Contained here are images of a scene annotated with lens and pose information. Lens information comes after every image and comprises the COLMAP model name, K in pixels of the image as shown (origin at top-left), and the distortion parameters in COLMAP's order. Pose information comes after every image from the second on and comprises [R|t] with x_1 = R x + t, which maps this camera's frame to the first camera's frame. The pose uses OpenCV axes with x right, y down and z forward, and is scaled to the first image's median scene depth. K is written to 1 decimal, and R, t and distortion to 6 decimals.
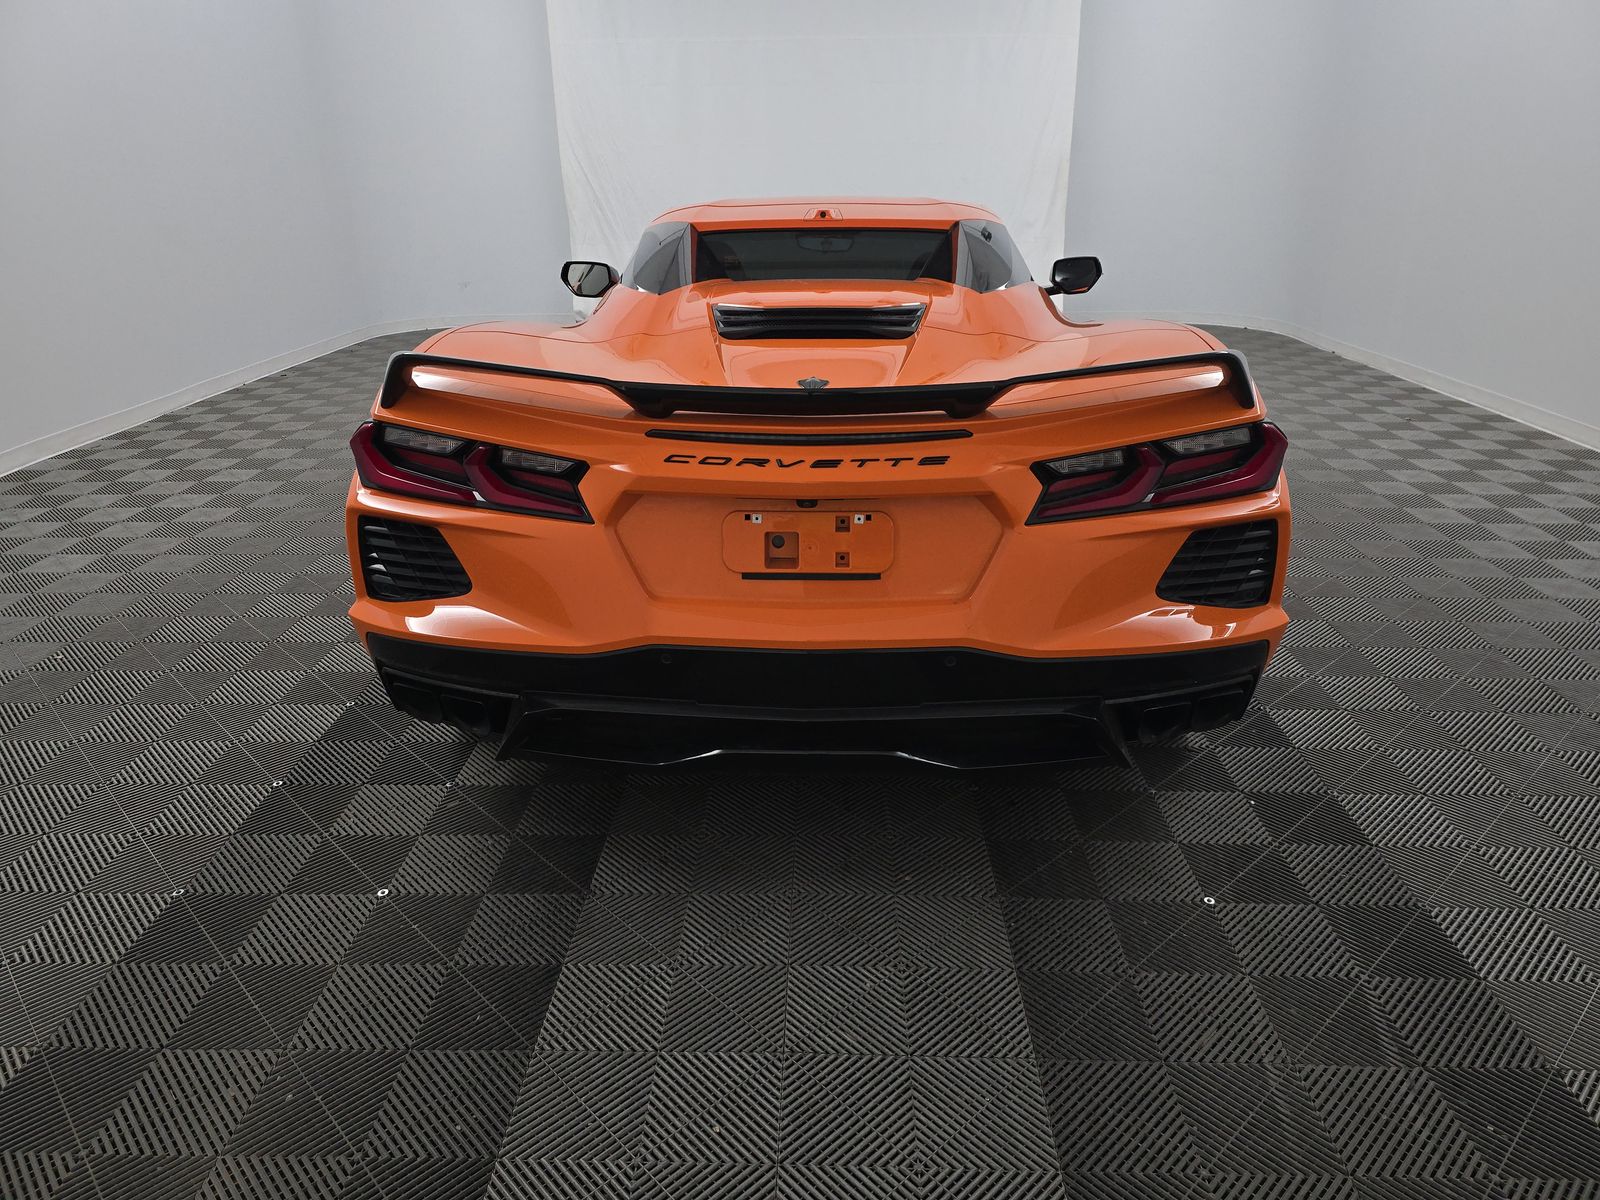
lens RADIAL K [[1096.2, 0, 800.0], [0, 1096.2, 600.0], [0, 0, 1]] dist [-0.000664, -0.002200]
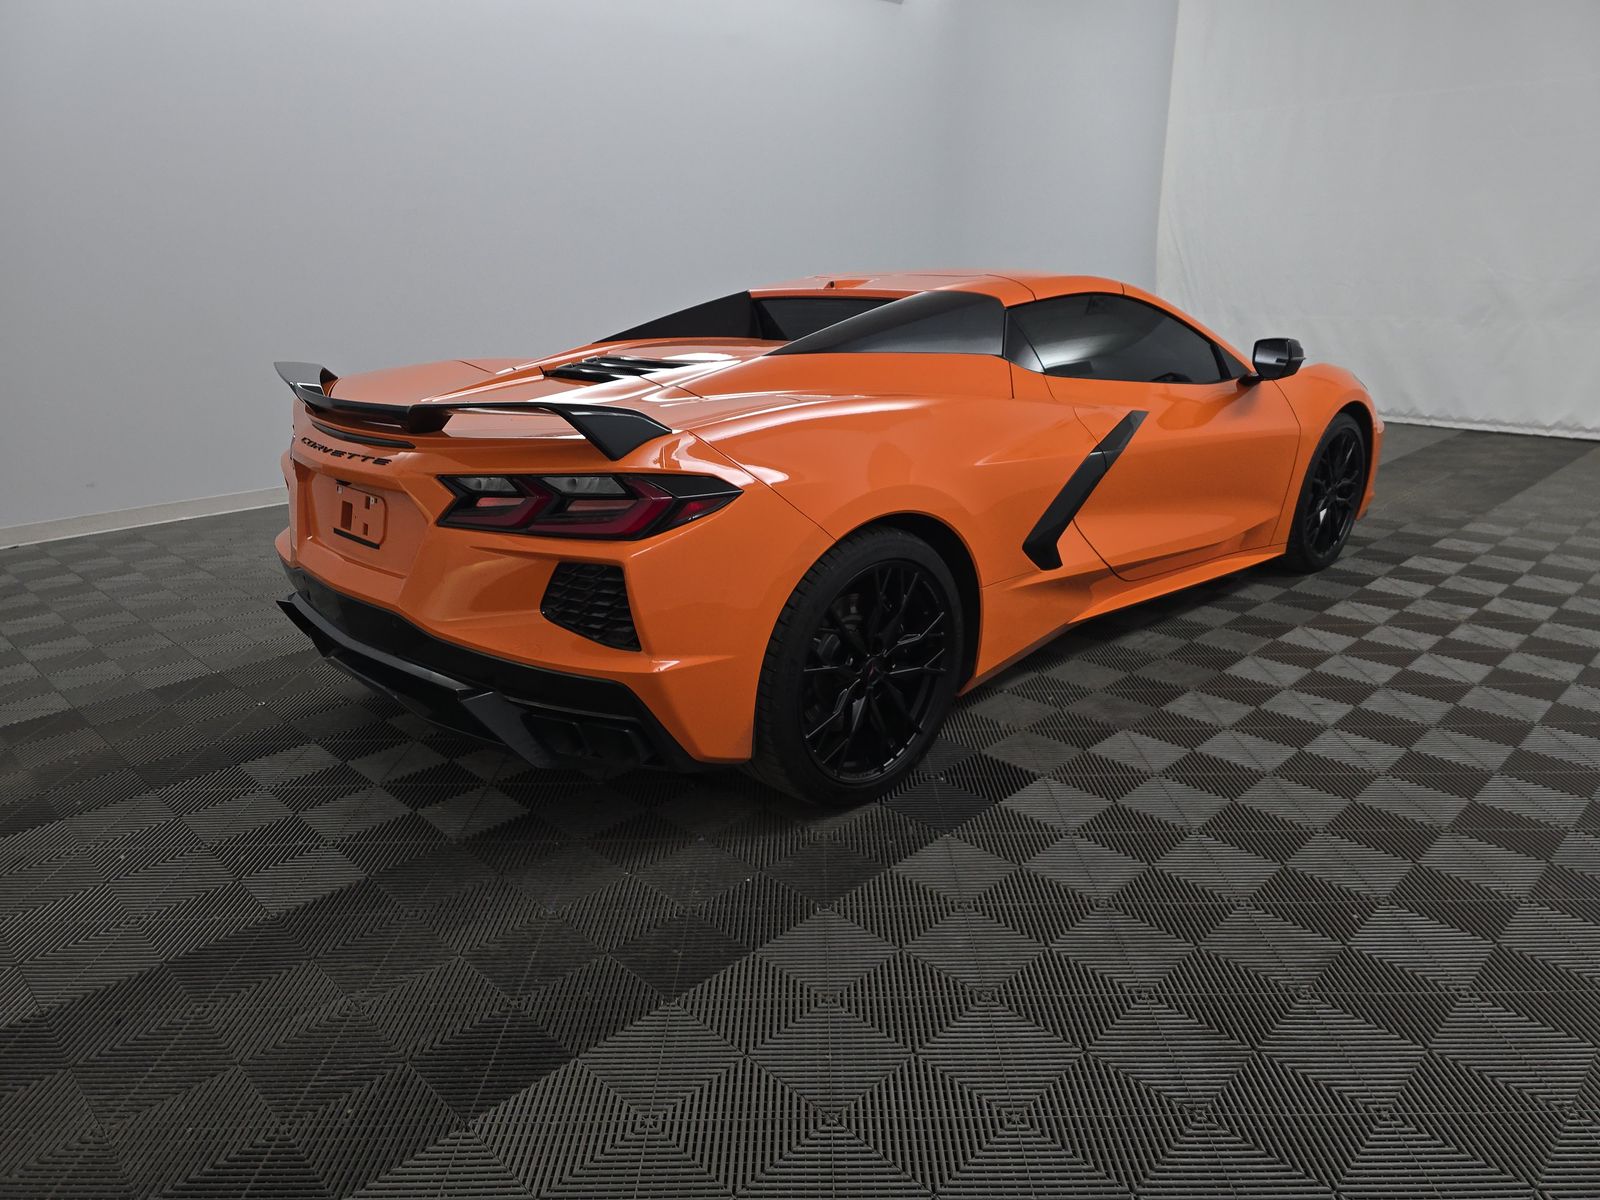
lens RADIAL K [[997.1, 0, 800.0], [0, 997.1, 600.0], [0, 0, 1]] dist [-0.002254, -0.001558]
pose [[0.720478, 0.203450, -0.662963, 0.322915], [-0.236371, 0.970796, 0.041042, -0.033341], [0.651951, 0.127135, 0.747527, 0.115901]]
